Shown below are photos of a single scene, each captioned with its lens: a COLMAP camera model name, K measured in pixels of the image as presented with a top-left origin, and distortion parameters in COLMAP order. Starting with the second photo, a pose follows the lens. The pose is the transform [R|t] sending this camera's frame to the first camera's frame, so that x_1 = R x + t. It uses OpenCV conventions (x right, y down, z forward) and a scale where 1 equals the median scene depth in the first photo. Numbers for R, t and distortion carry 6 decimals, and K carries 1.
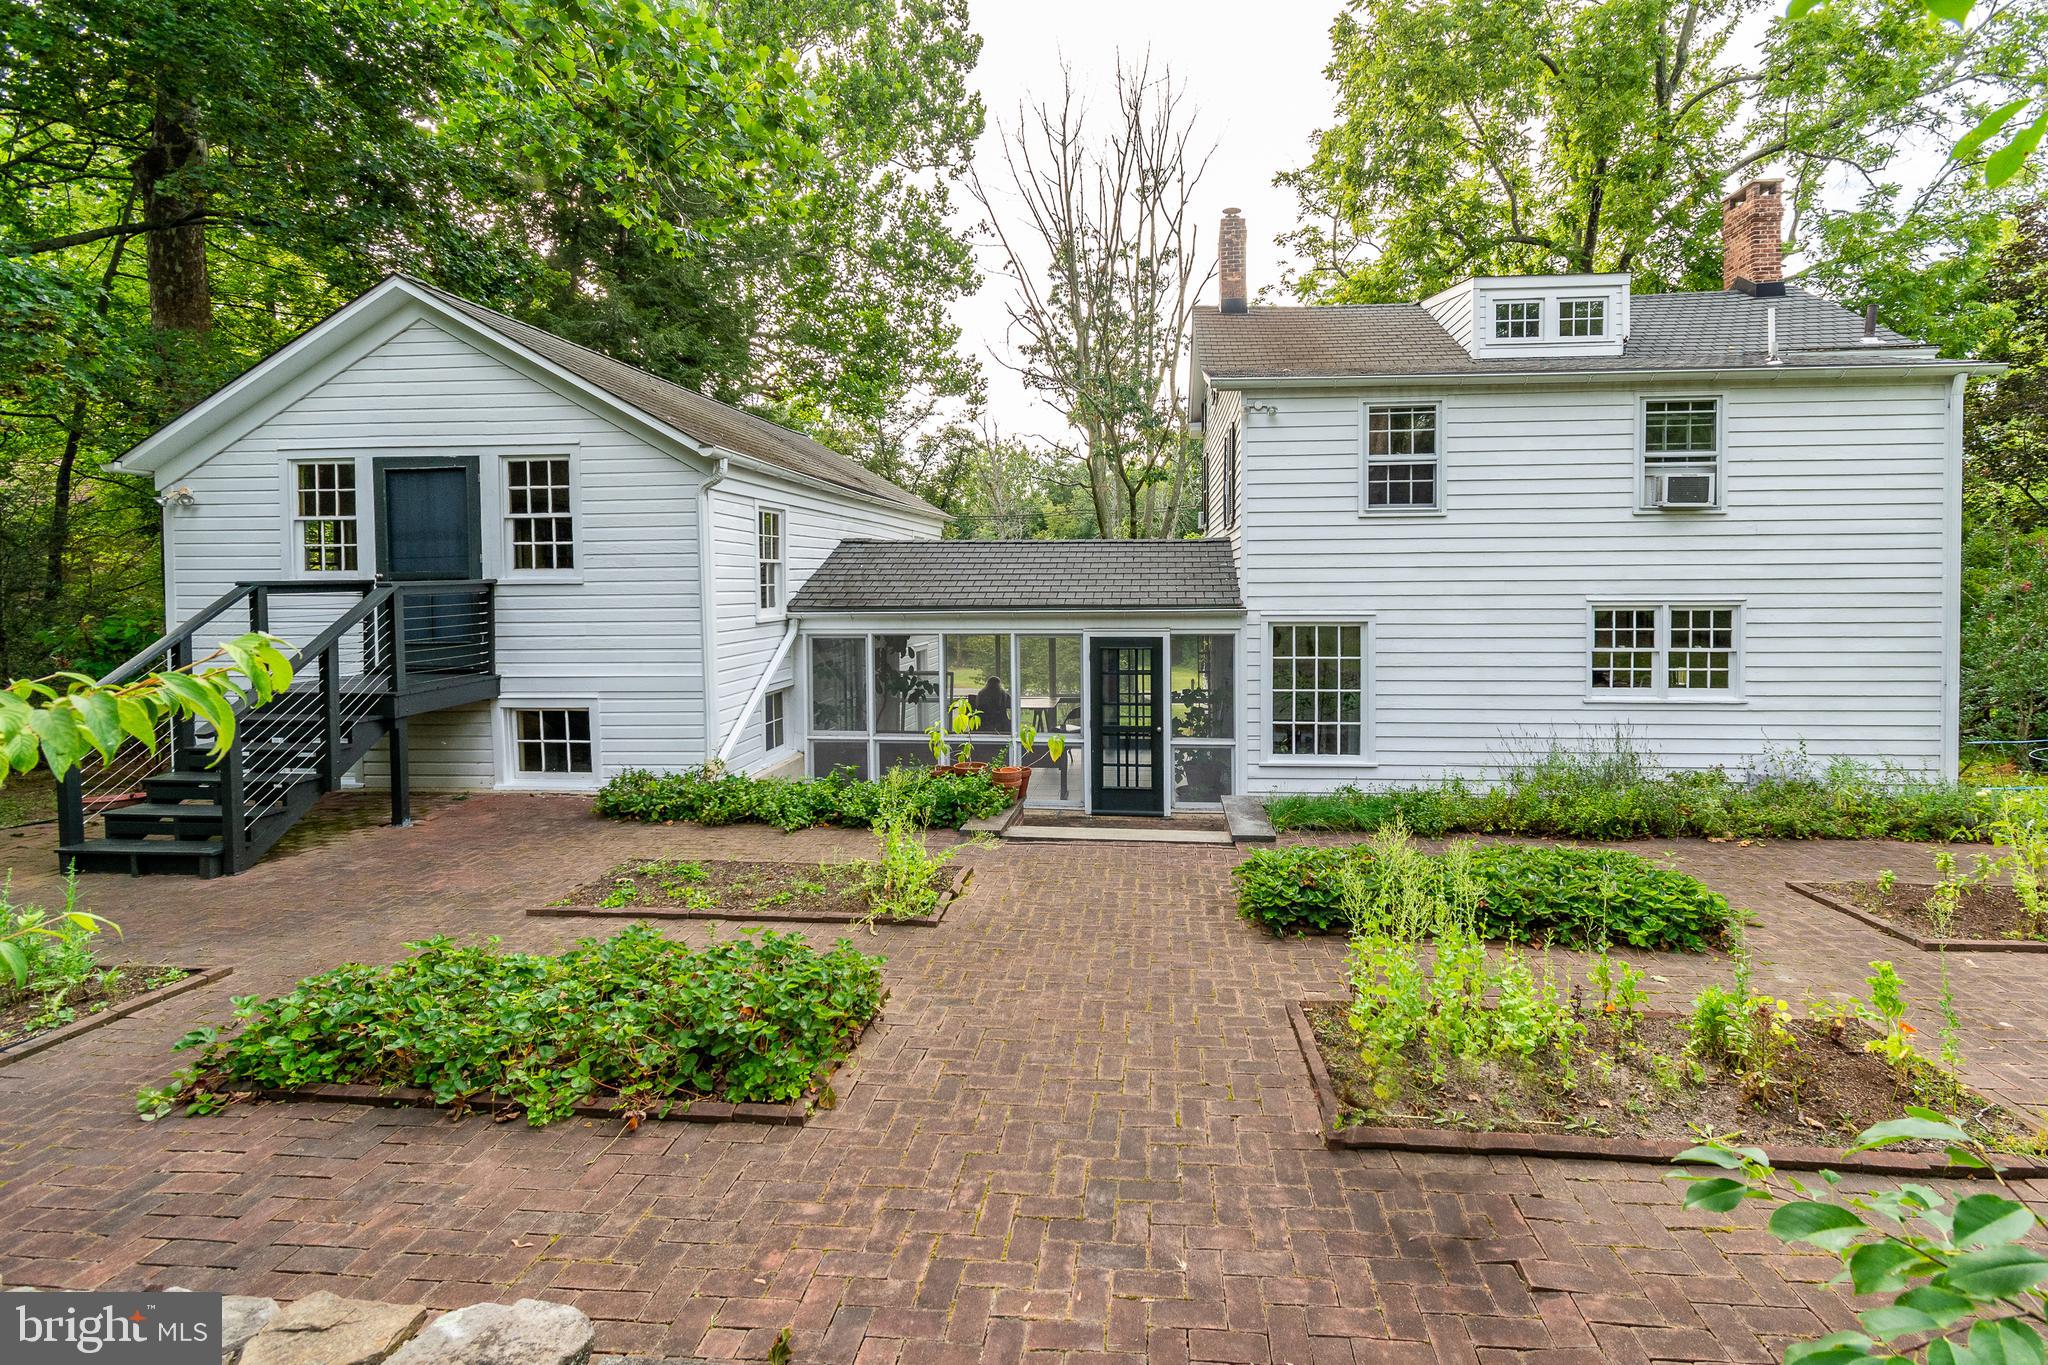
lens RADIAL K [[985.8, 0, 1053.2], [0, 985.8, 604.0], [0, 0, 1]] dist [0.002141, -0.000307]
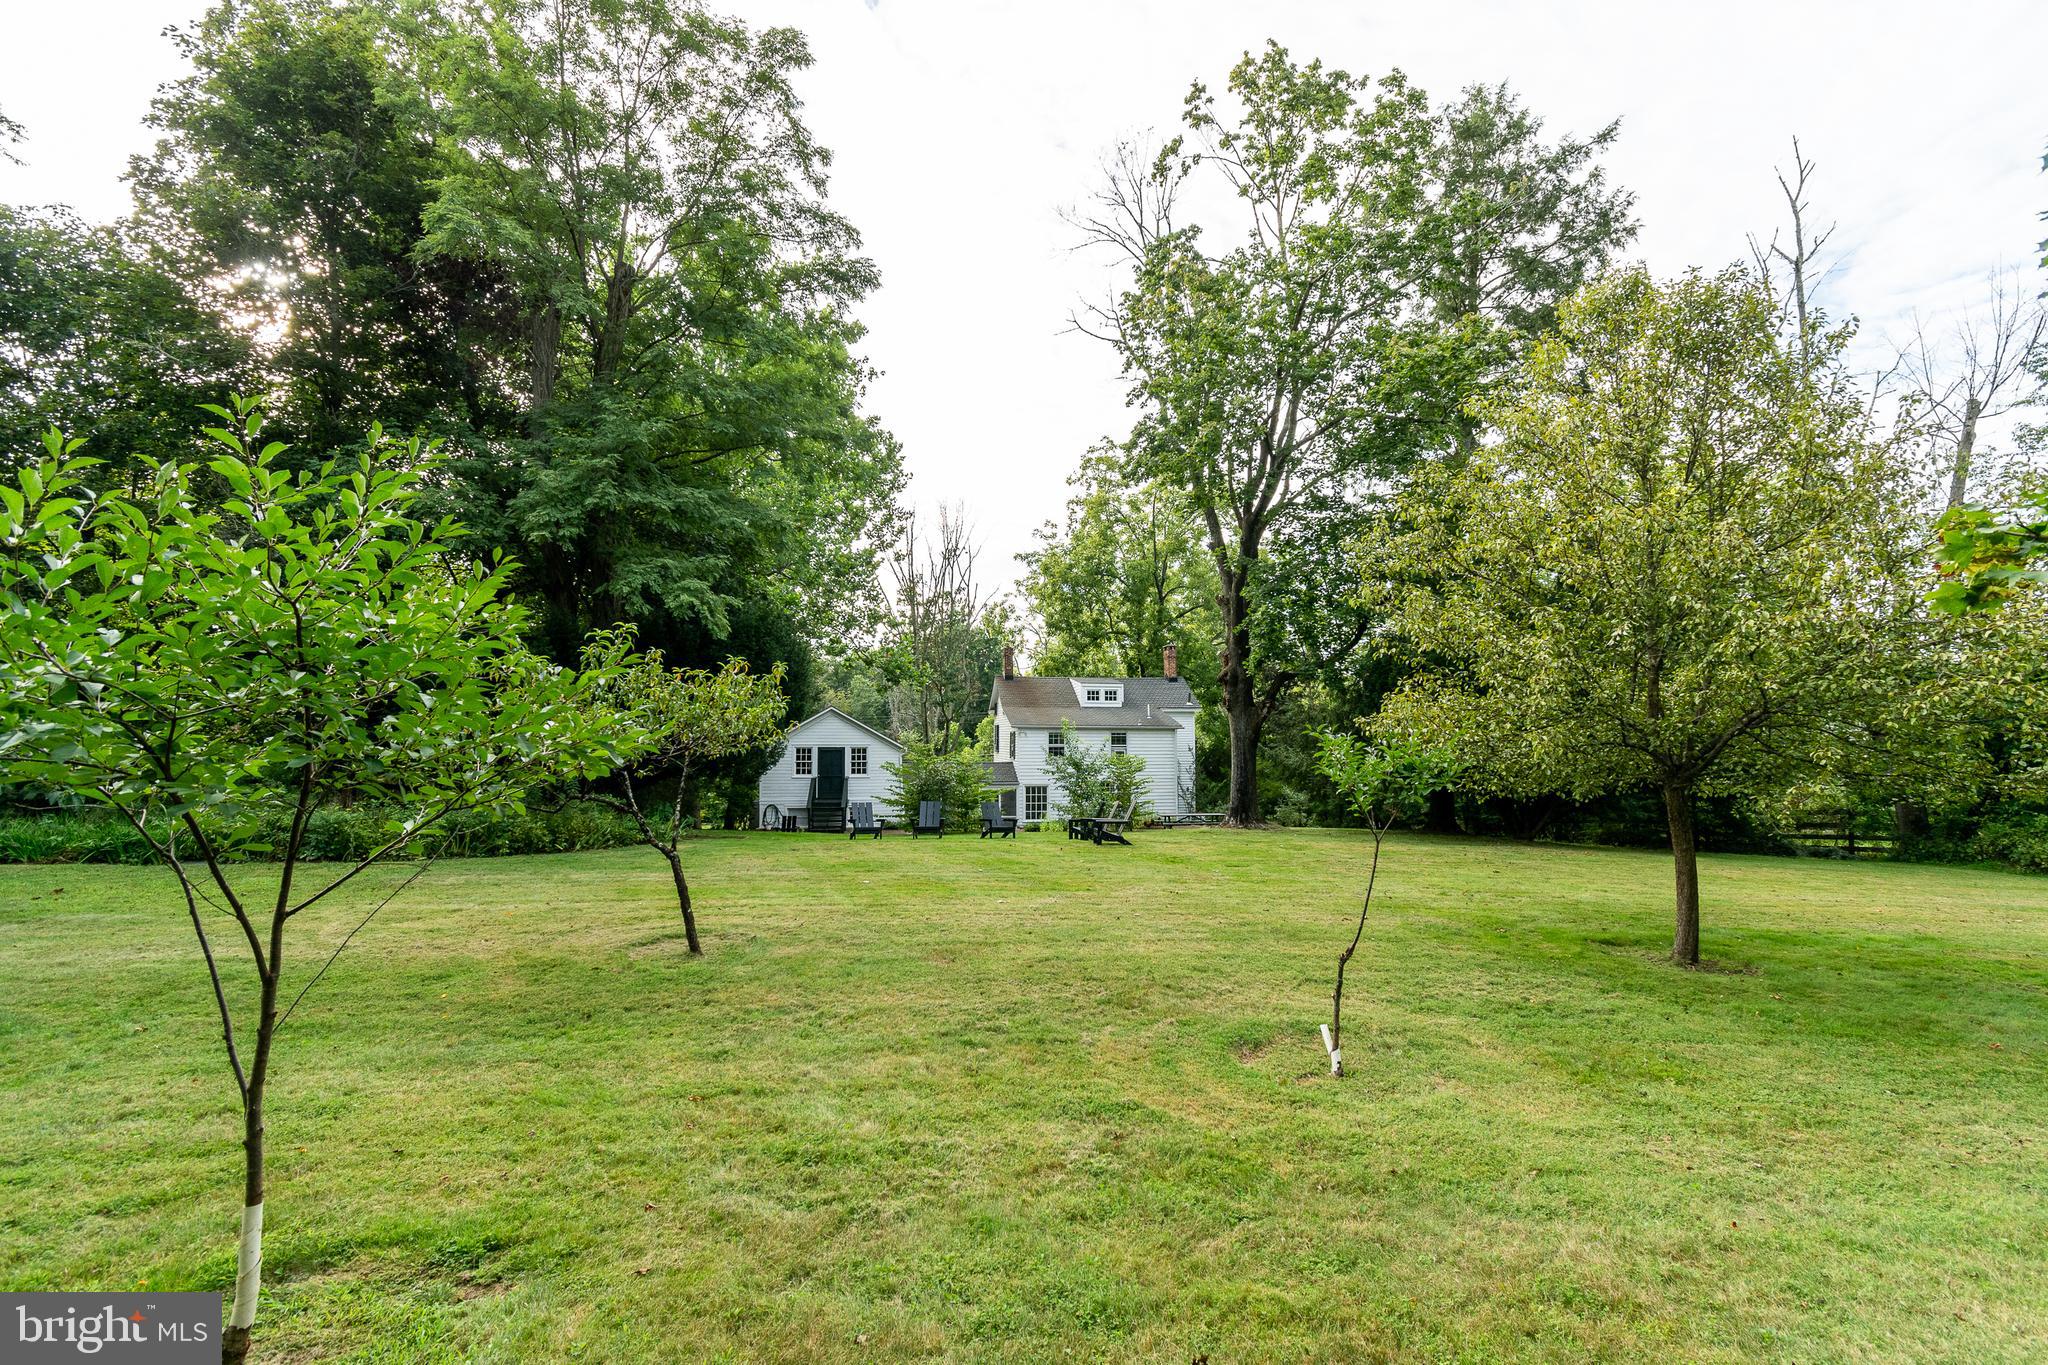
lens RADIAL K [[980.8, 0, 976.8], [0, 980.8, 621.1], [0, 0, 1]] dist [0.002400, -0.000498]
pose [[0.980724, 0.027456, 0.193461, -0.789800], [0.001603, 0.988915, -0.148477, -0.053675], [-0.195393, 0.145925, 0.969808, -3.027950]]
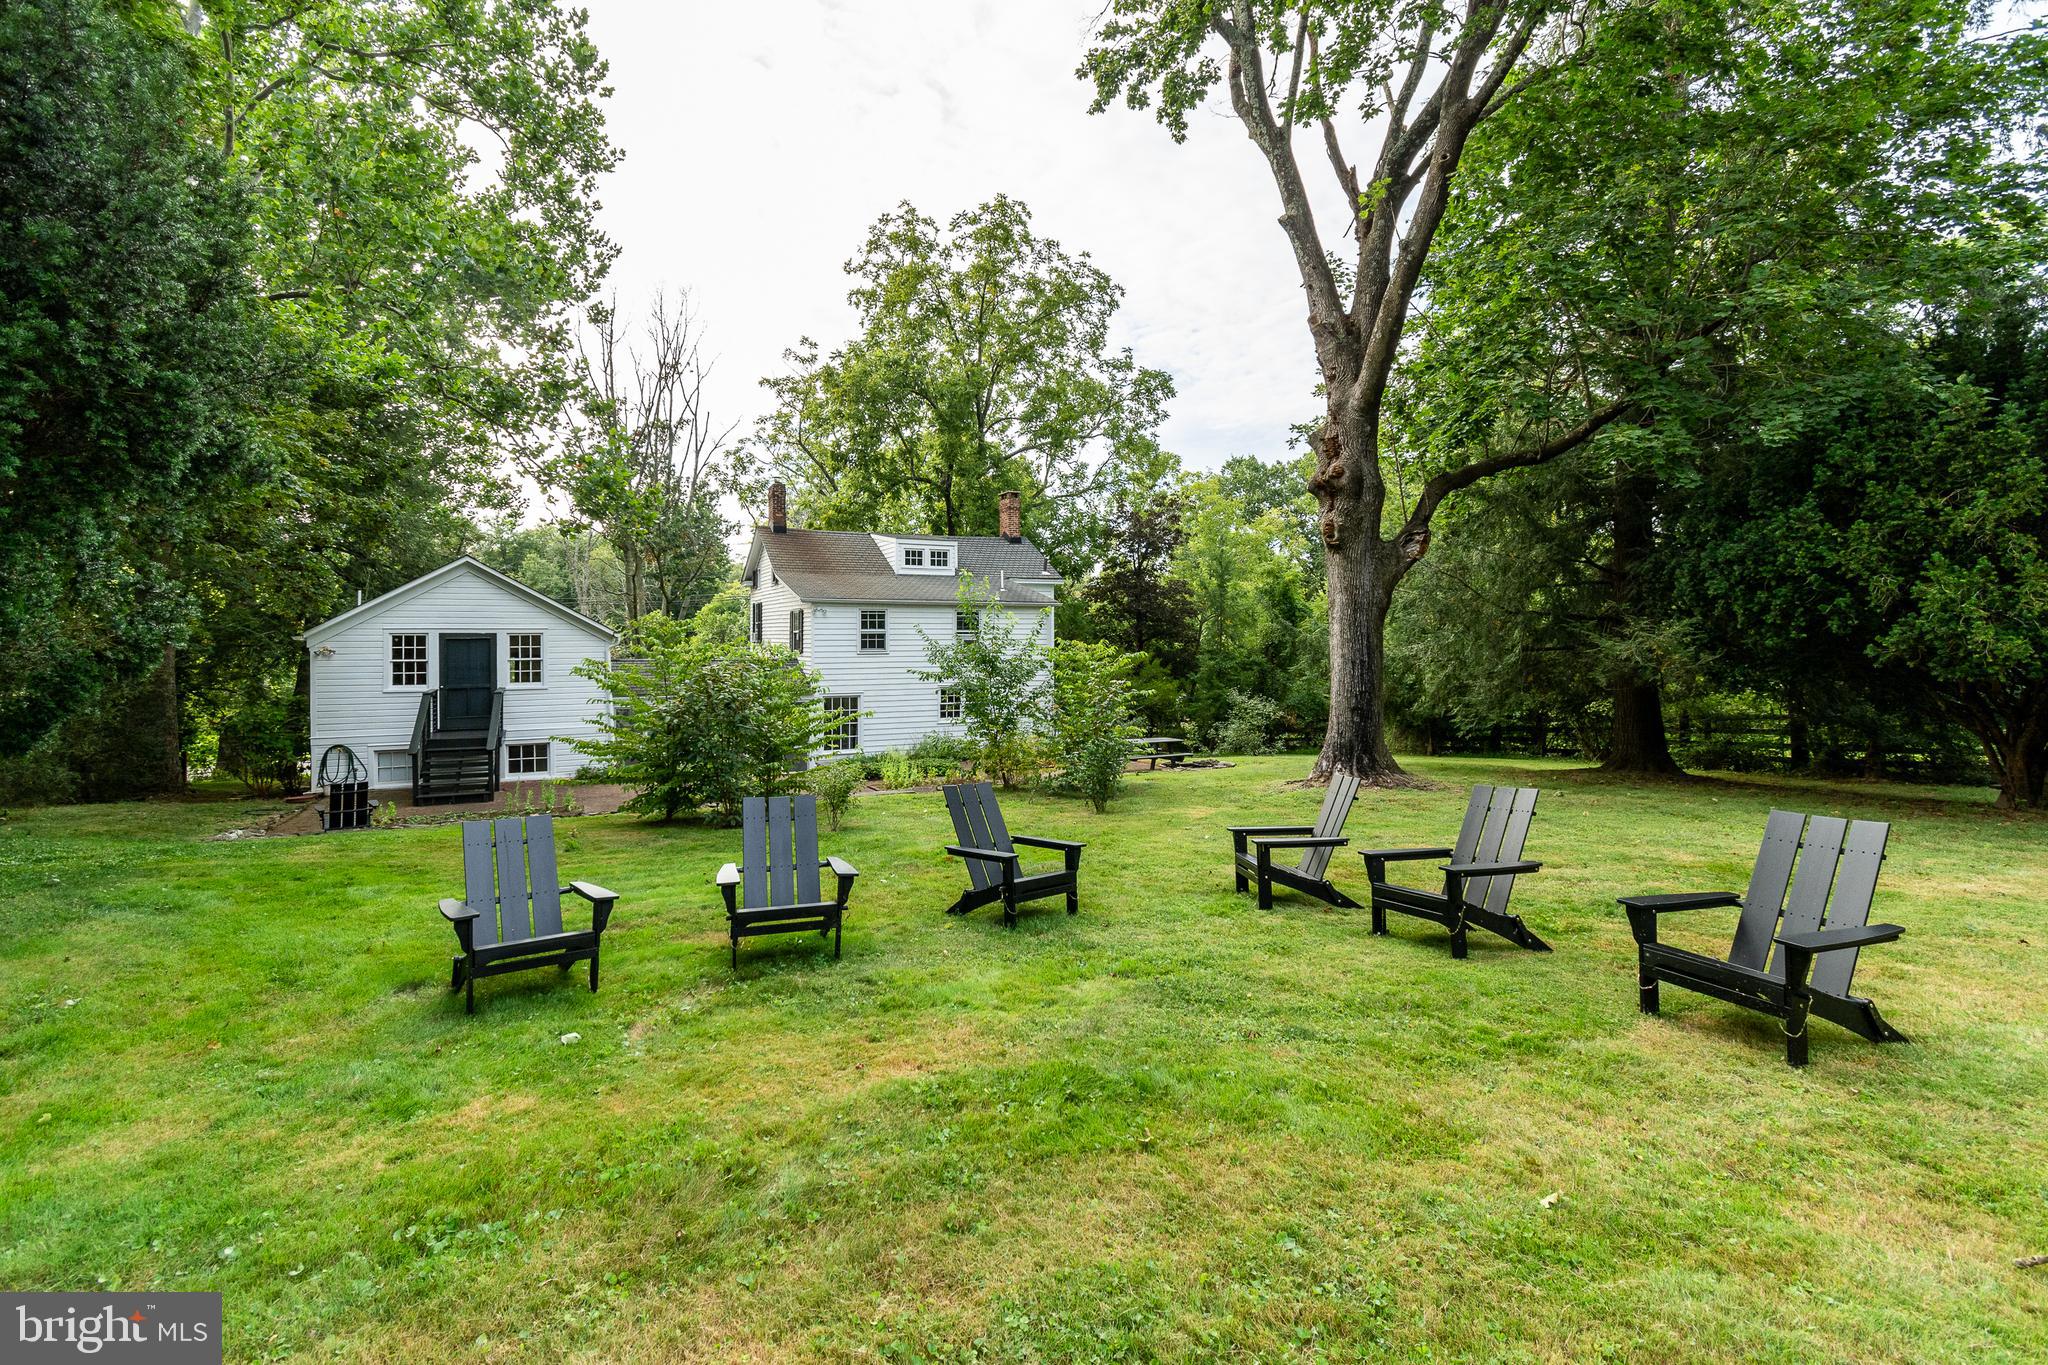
lens RADIAL K [[980.8, 0, 976.8], [0, 980.8, 621.1], [0, 0, 1]] dist [0.002400, -0.000498]
pose [[0.877936, 0.009051, 0.478692, -0.637988], [0.012471, 0.999050, -0.041762, -0.064342], [-0.478615, 0.042634, 0.876989, -1.382784]]
